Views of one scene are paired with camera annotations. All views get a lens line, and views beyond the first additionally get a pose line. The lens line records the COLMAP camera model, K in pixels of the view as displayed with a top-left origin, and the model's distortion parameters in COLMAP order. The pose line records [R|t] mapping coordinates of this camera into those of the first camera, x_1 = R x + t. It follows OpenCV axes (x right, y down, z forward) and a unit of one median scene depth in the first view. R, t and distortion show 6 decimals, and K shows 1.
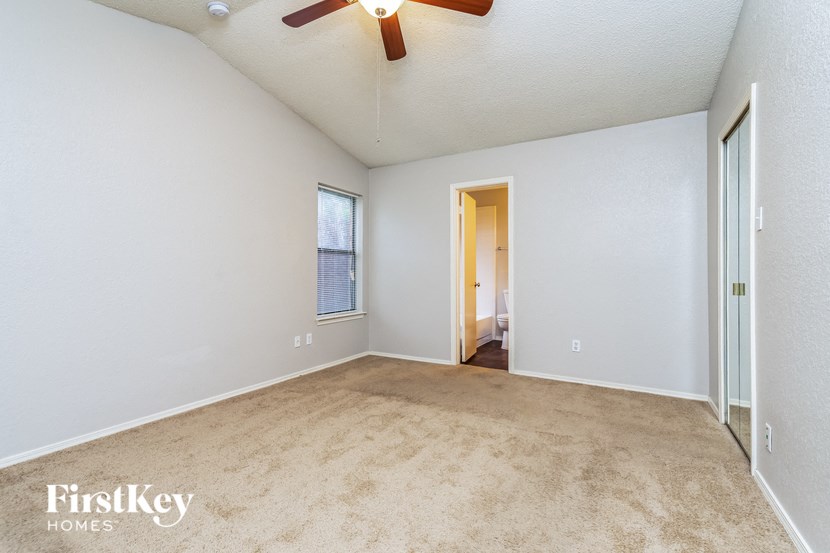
lens RADIAL K [[376.7, 0, 410.4], [0, 376.7, 275.1], [0, 0, 1]] dist [-0.000944, -0.000008]
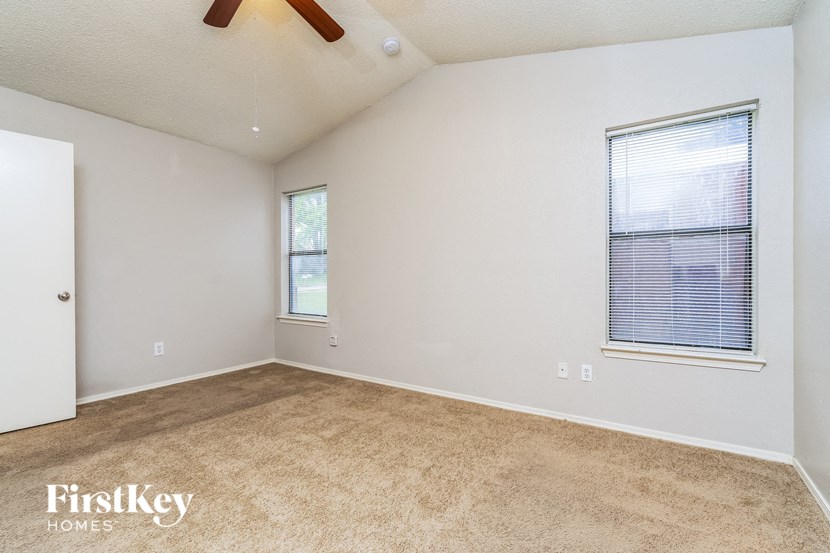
lens RADIAL K [[376.7, 0, 410.4], [0, 376.7, 275.1], [0, 0, 1]] dist [-0.000944, -0.000008]
pose [[-0.076080, -0.001383, -0.997101, 0.348201], [0.000052, 0.999999, -0.001391, -0.001183], [0.997102, -0.000158, -0.076080, 0.621194]]
